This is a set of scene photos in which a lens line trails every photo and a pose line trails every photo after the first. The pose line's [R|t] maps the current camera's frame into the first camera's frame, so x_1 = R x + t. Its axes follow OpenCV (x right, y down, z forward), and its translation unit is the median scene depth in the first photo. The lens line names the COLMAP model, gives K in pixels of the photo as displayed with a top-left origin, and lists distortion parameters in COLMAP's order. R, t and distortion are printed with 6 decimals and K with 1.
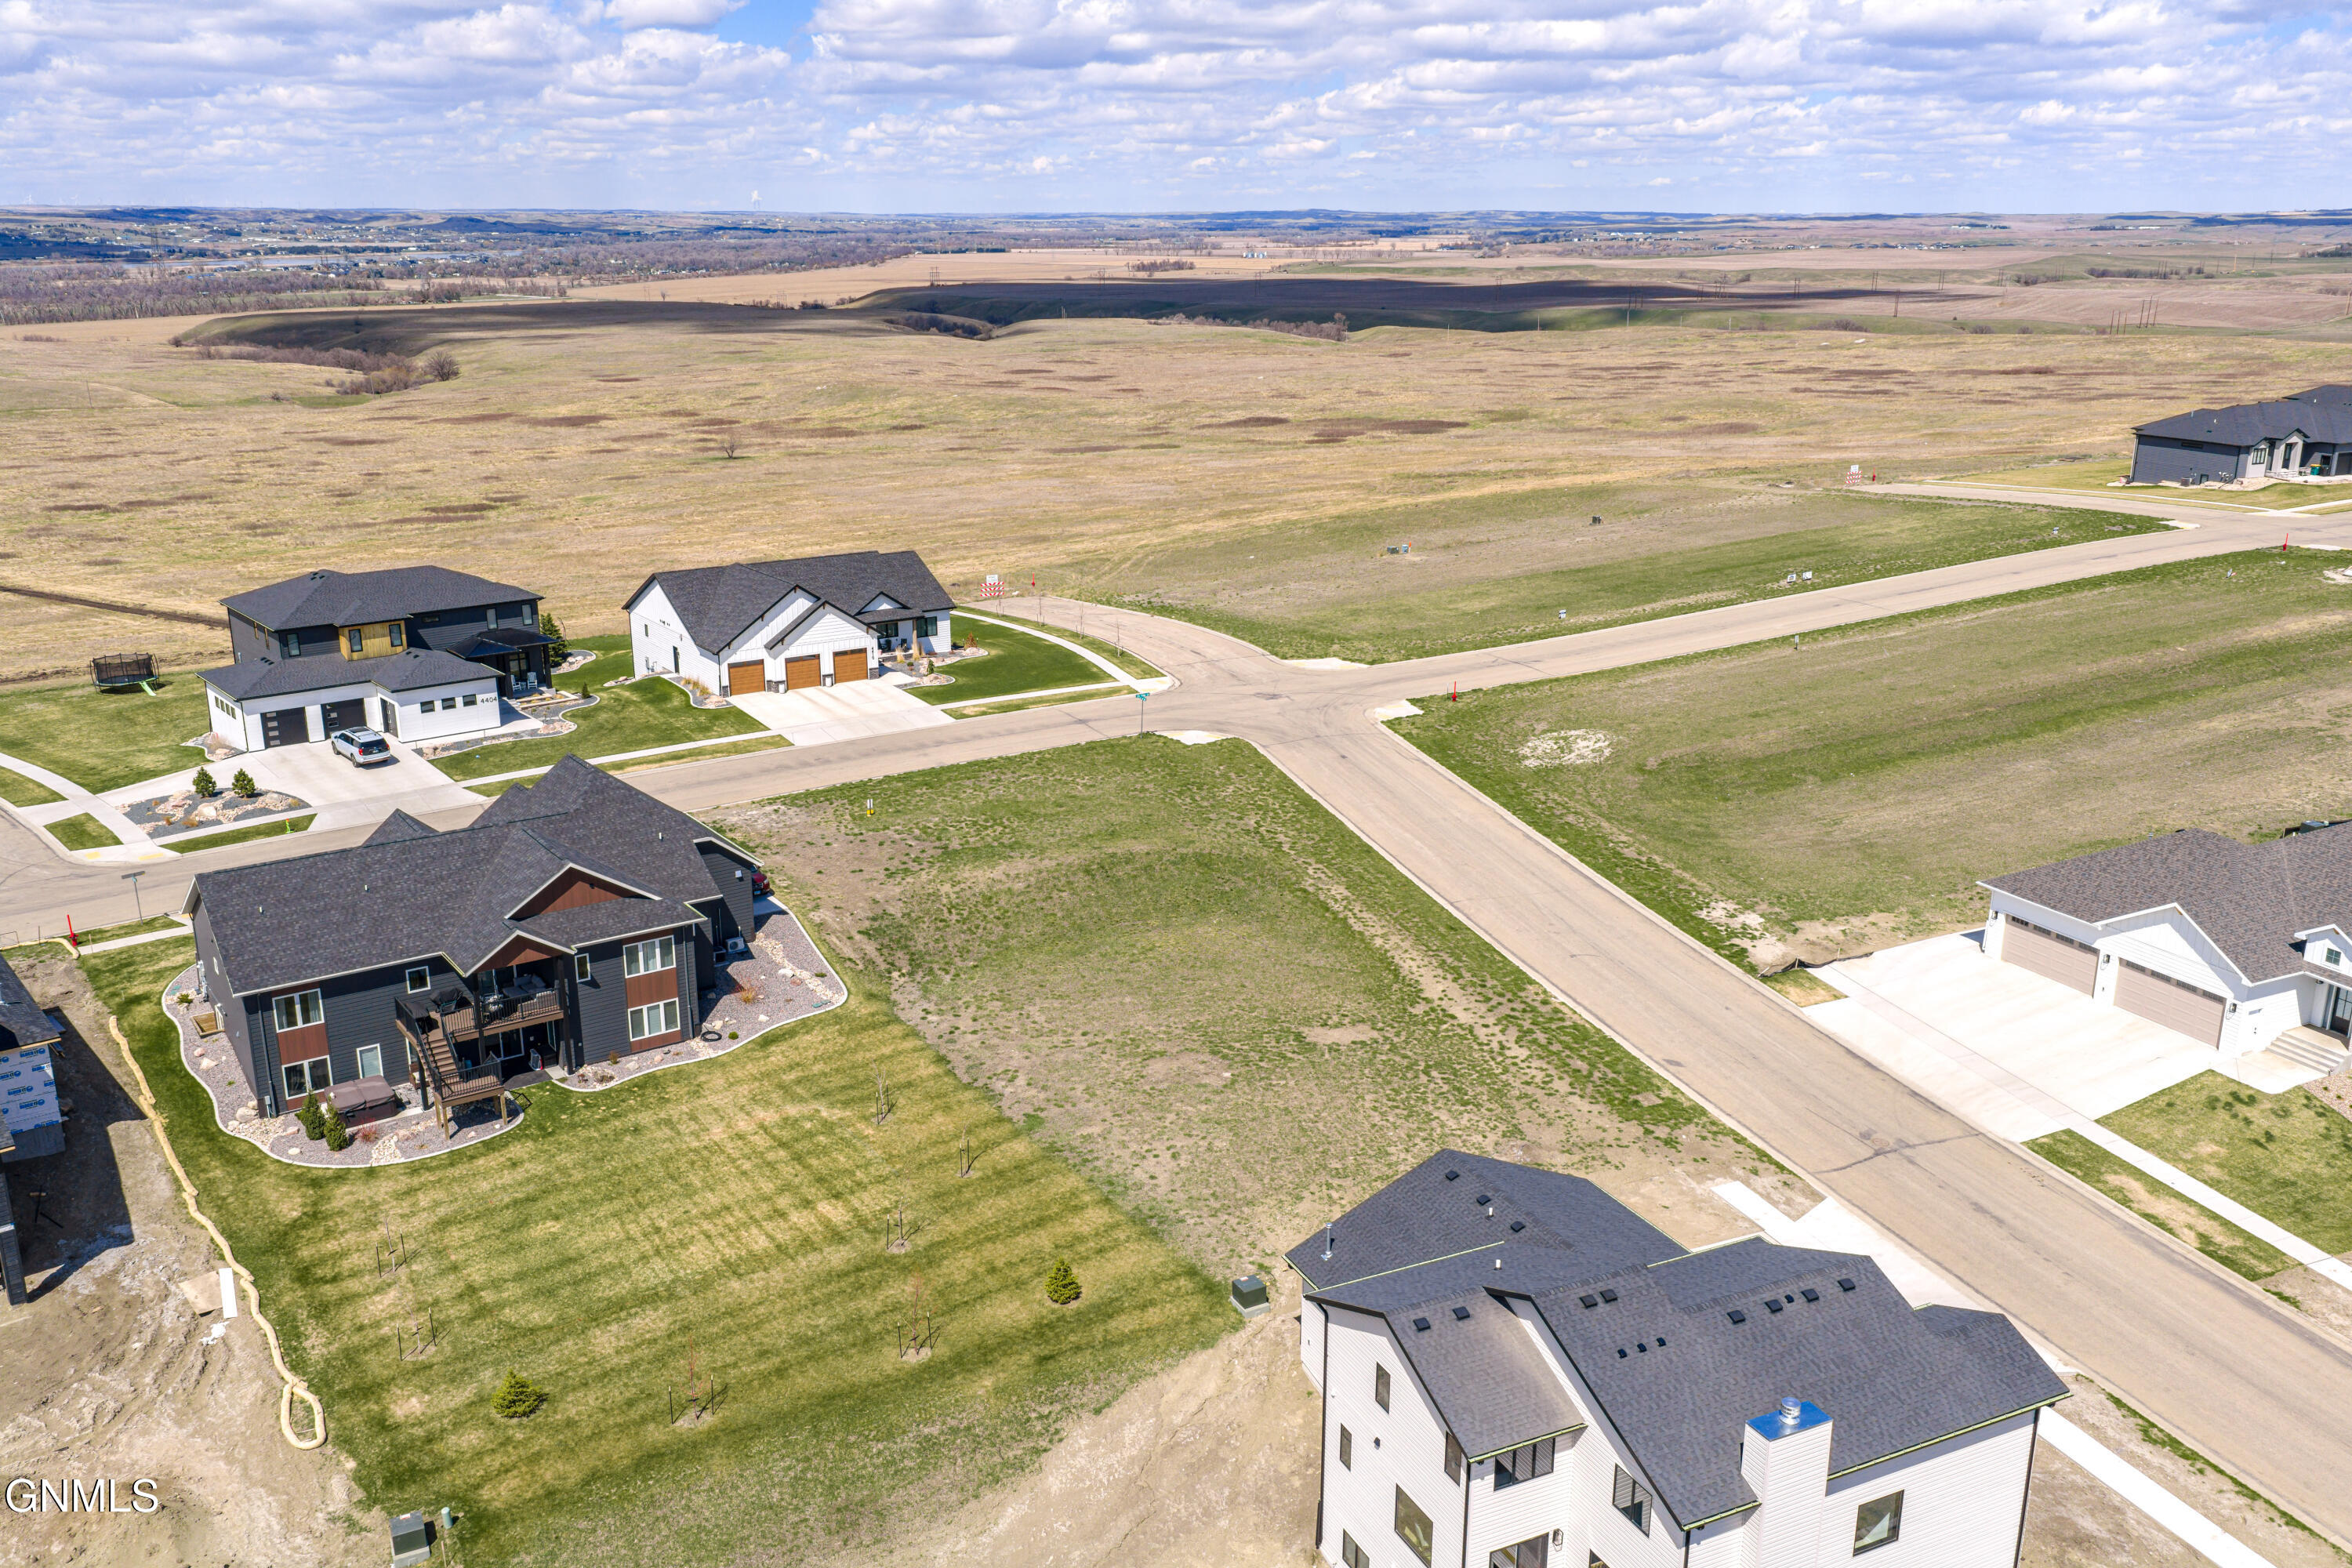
lens RADIAL K [[1936.9, 0, 1175.2], [0, 1936.9, 789.5], [0, 0, 1]] dist [0.030791, -0.065502]
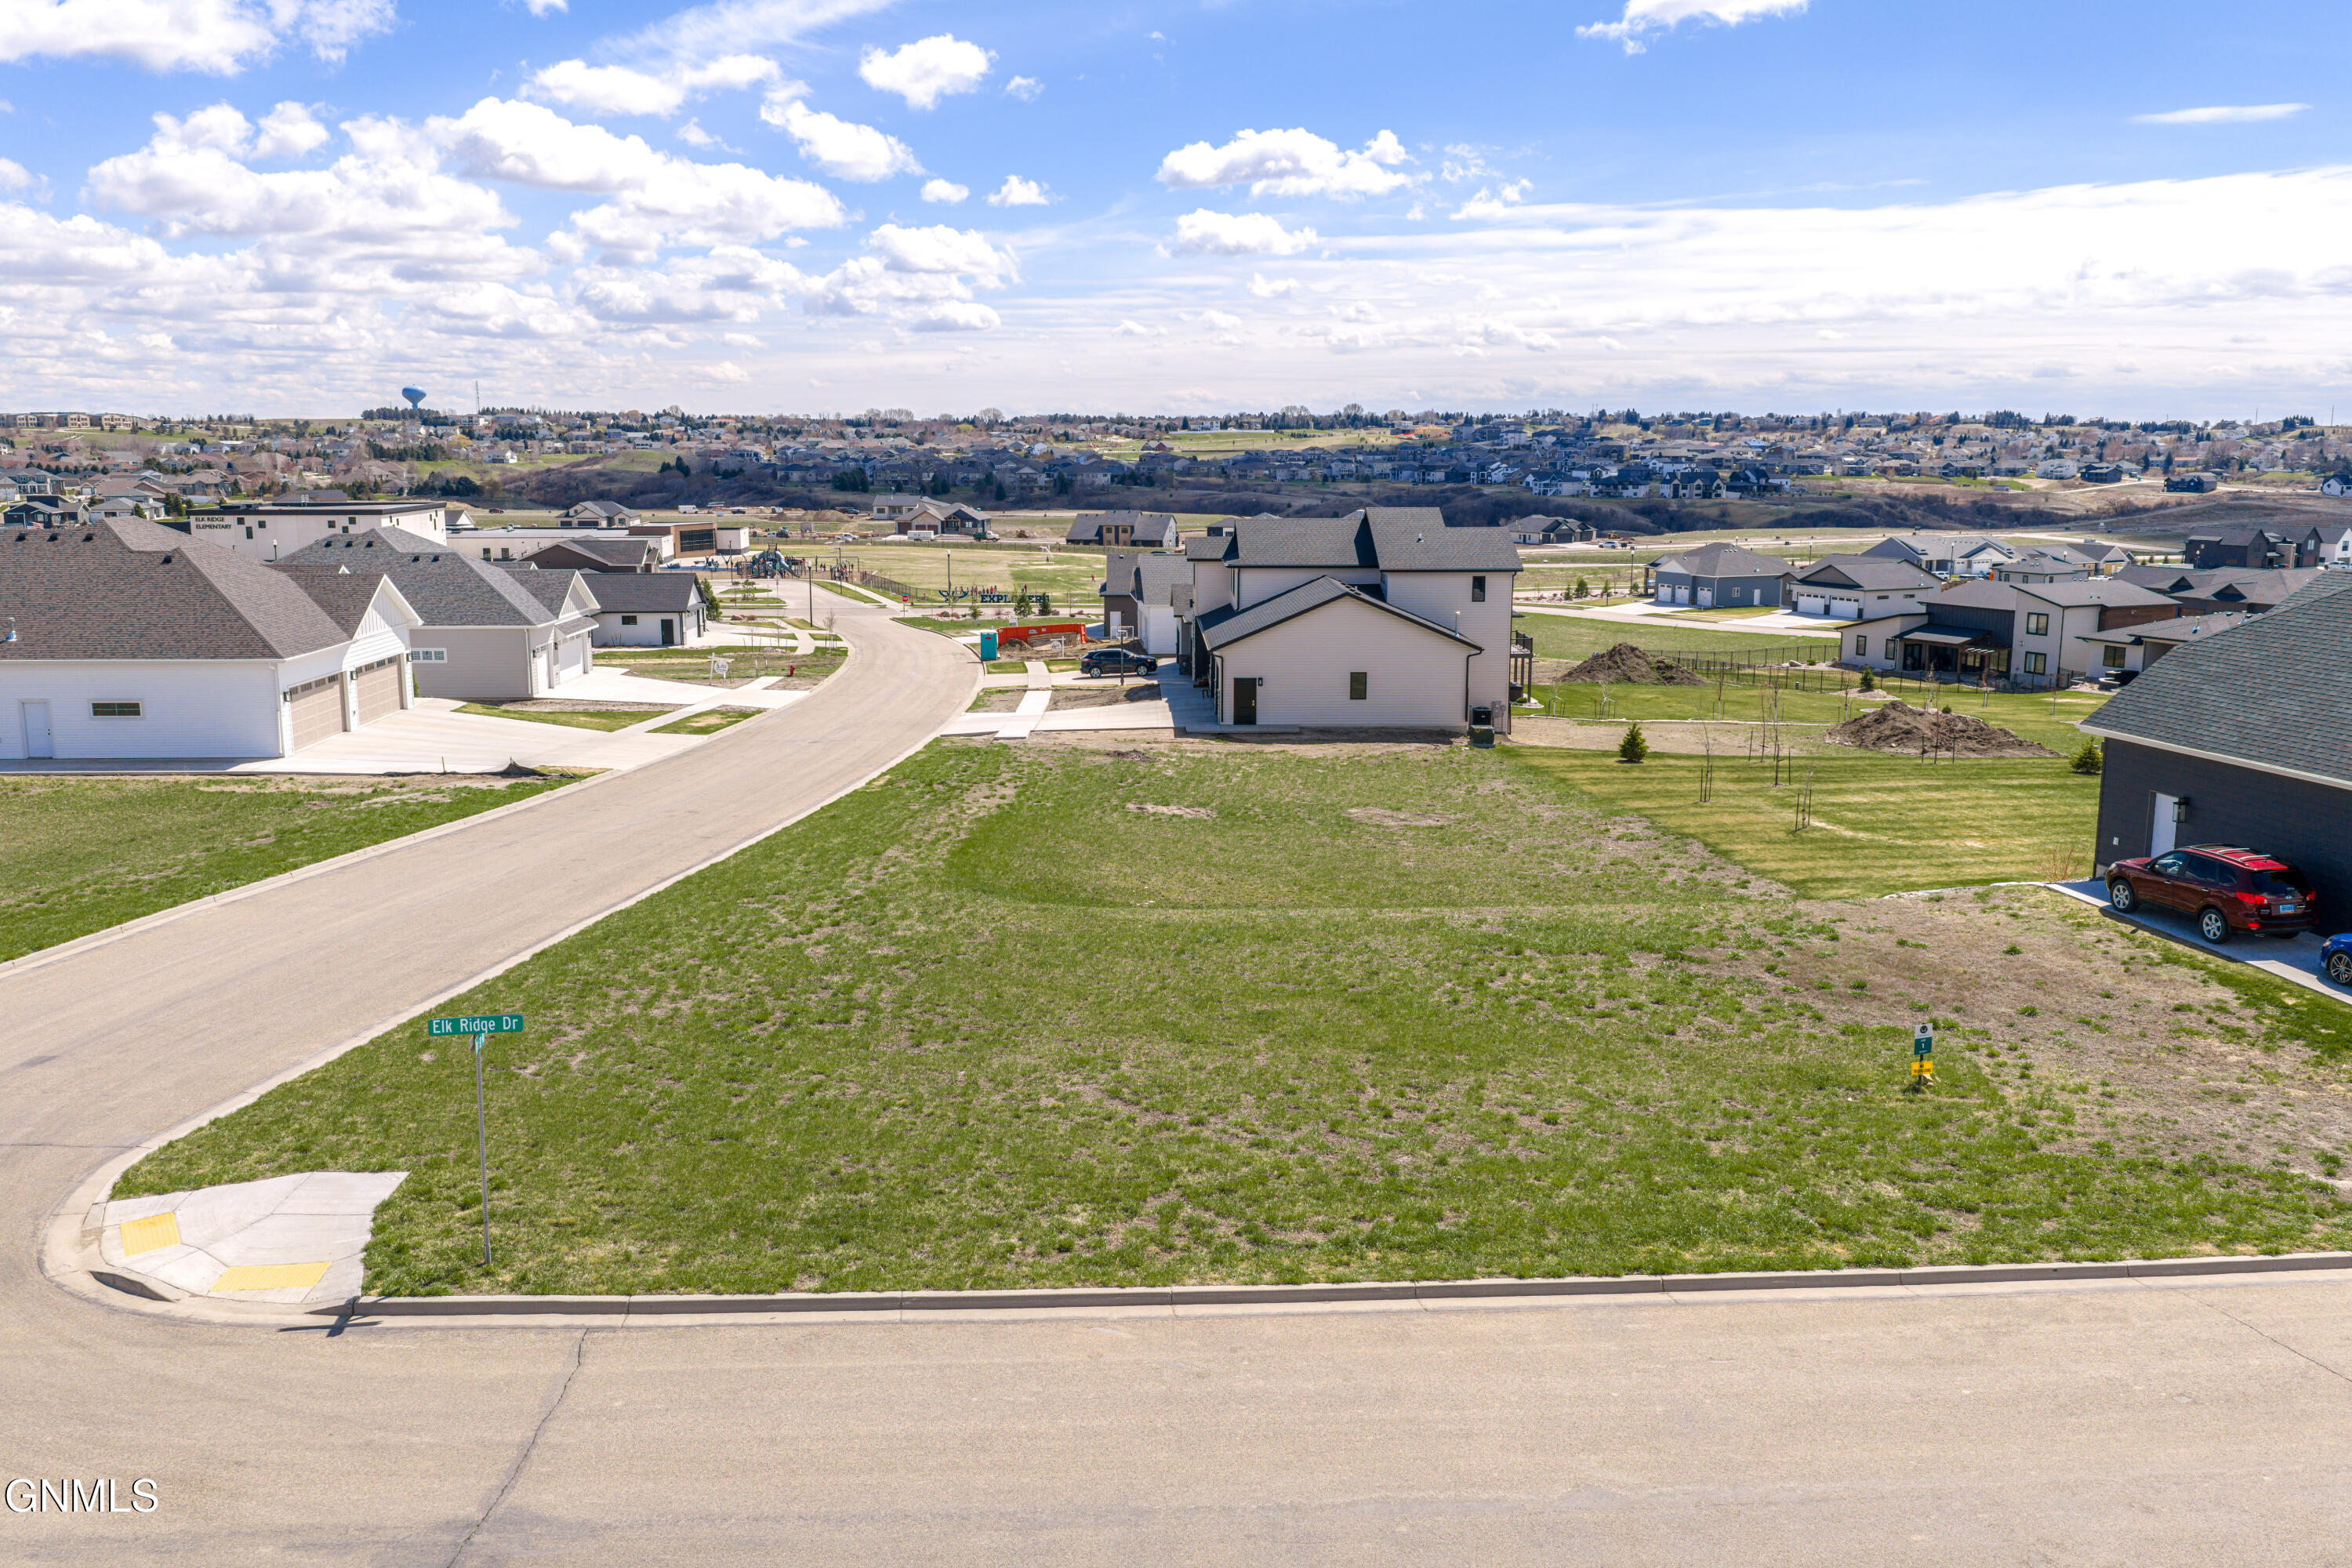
lens RADIAL K [[1937.6, 0, 1174.9], [0, 1937.6, 793.7], [0, 0, 1]] dist [0.021014, -0.038628]
pose [[-0.912528, -0.075385, 0.402006, -0.163860], [0.116439, 0.894319, 0.432013, -0.153366], [-0.392089, 0.441034, -0.807314, 1.215183]]
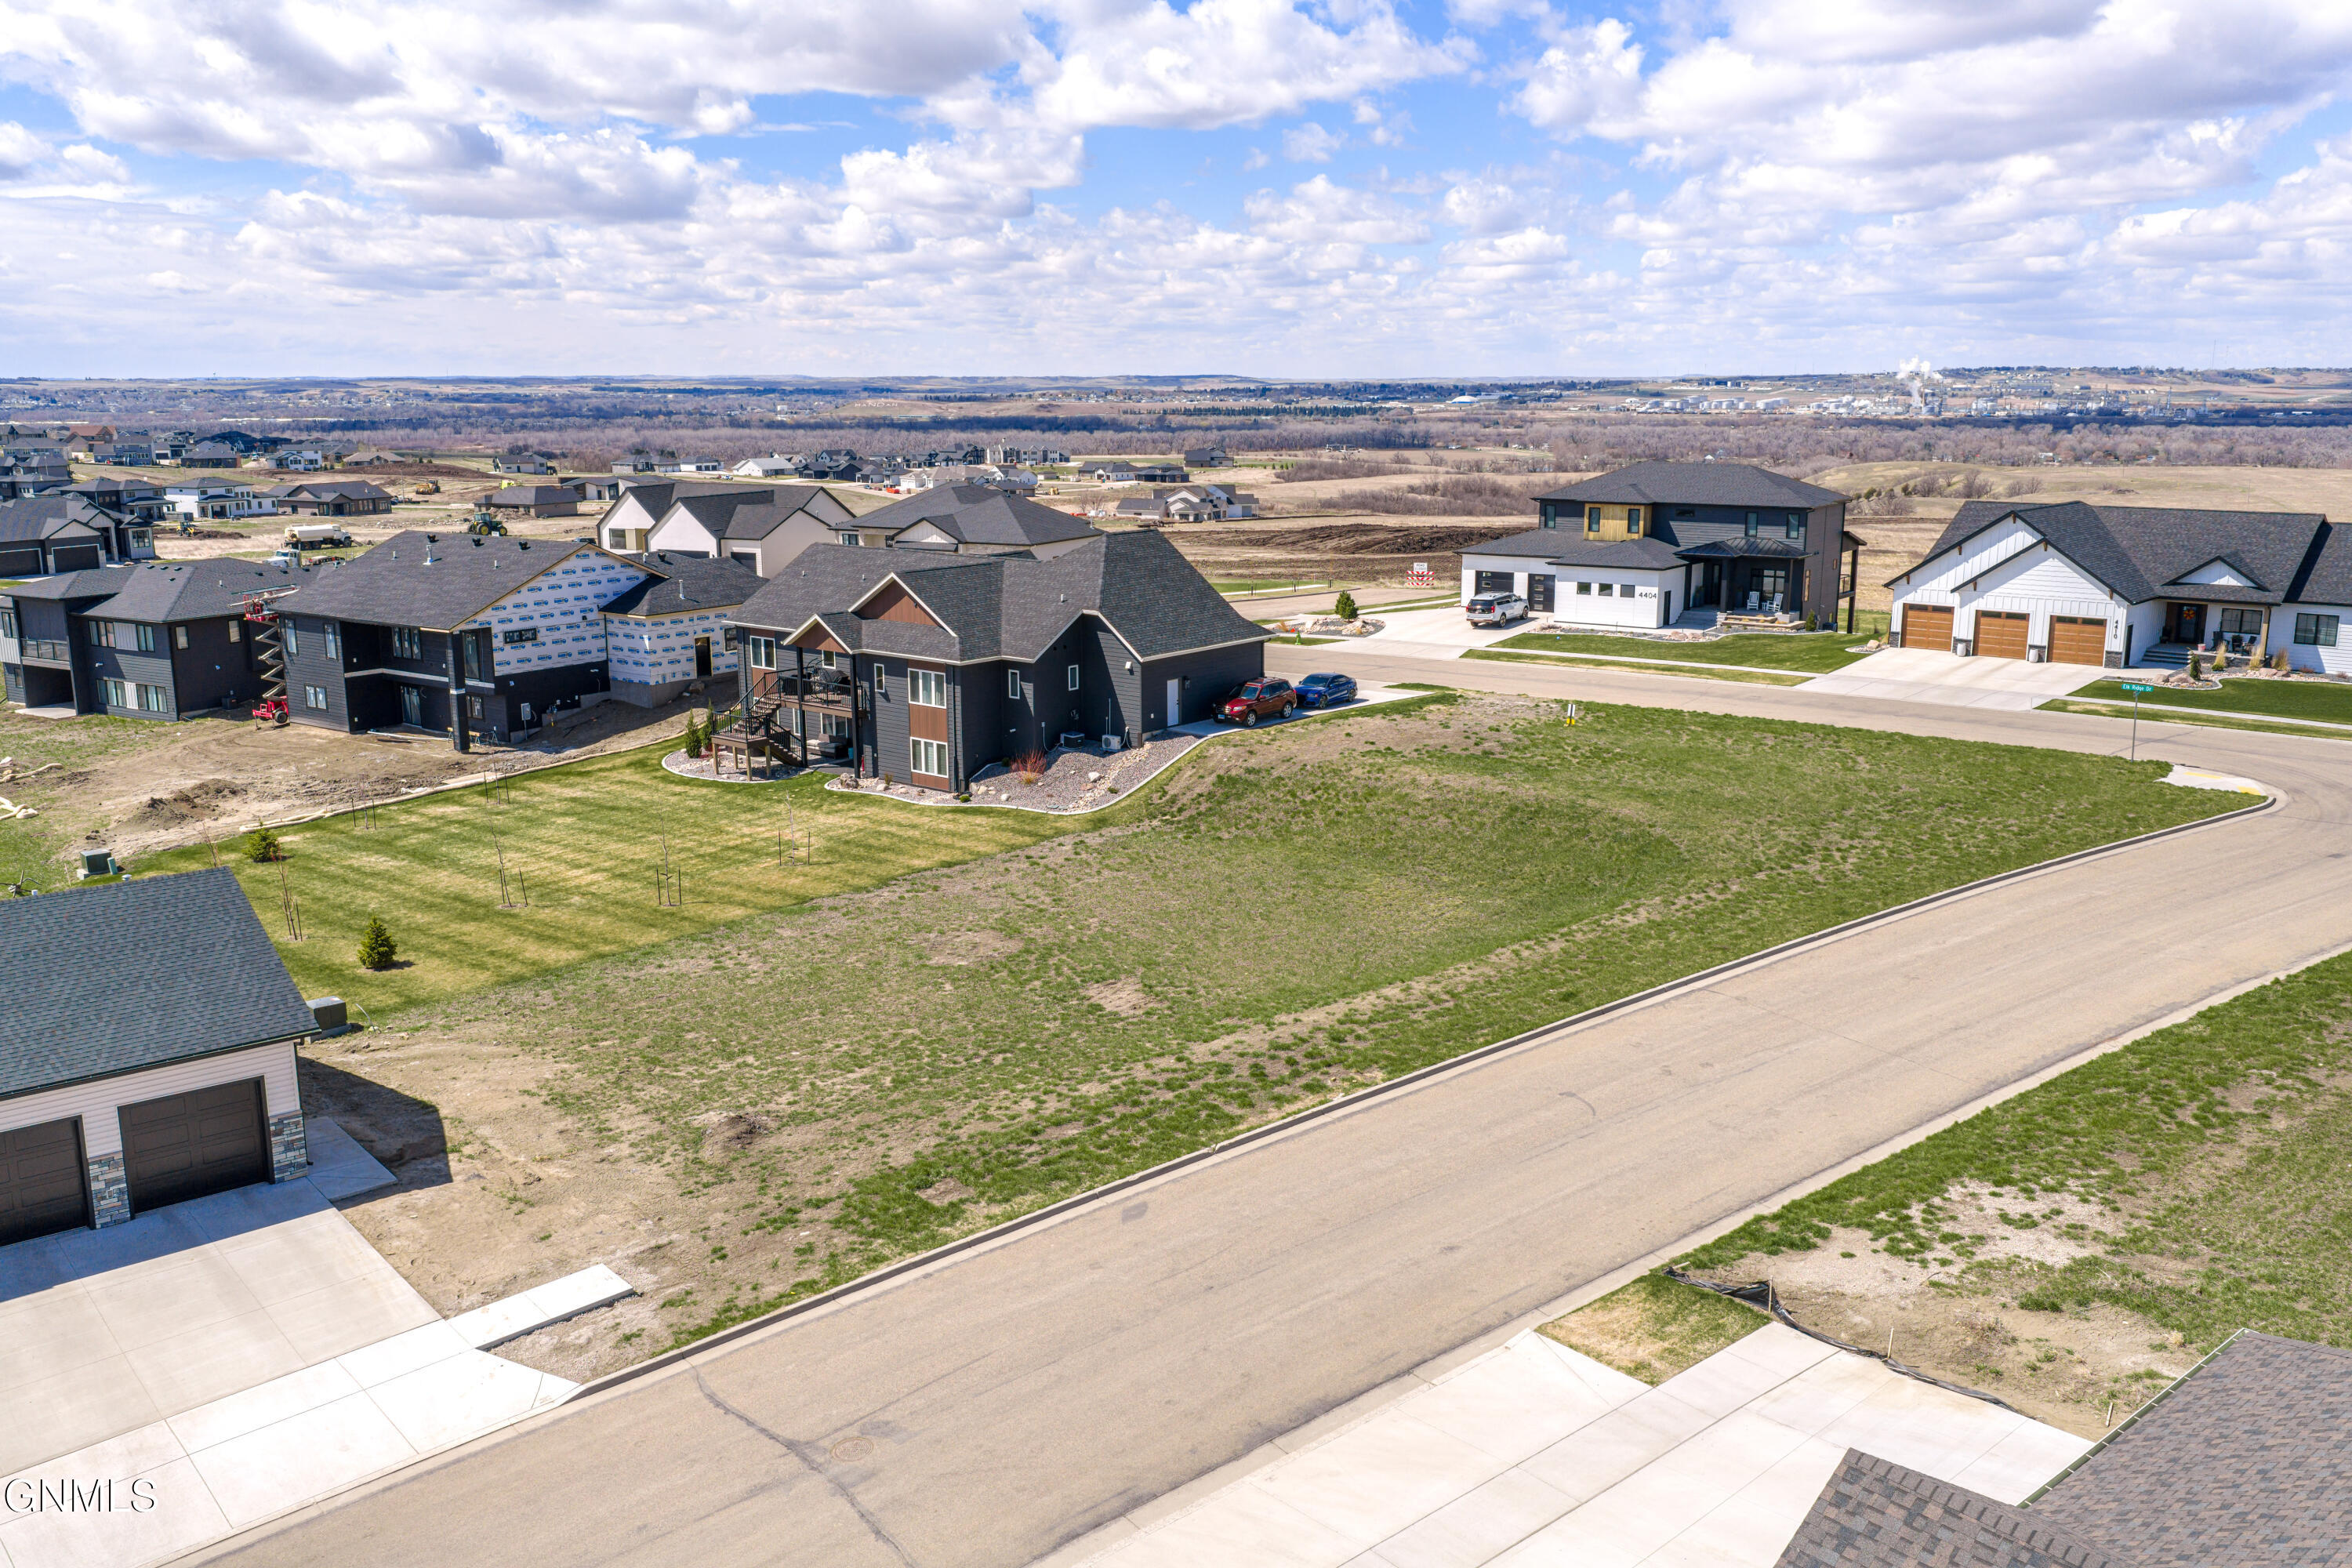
lens RADIAL K [[1937.6, 0, 1174.9], [0, 1937.6, 793.7], [0, 0, 1]] dist [0.021014, -0.038628]
pose [[0.258421, 0.200682, -0.944958, 0.505466], [-0.273040, 0.953473, 0.127821, -0.015413], [0.926643, 0.224979, 0.301192, 0.618037]]
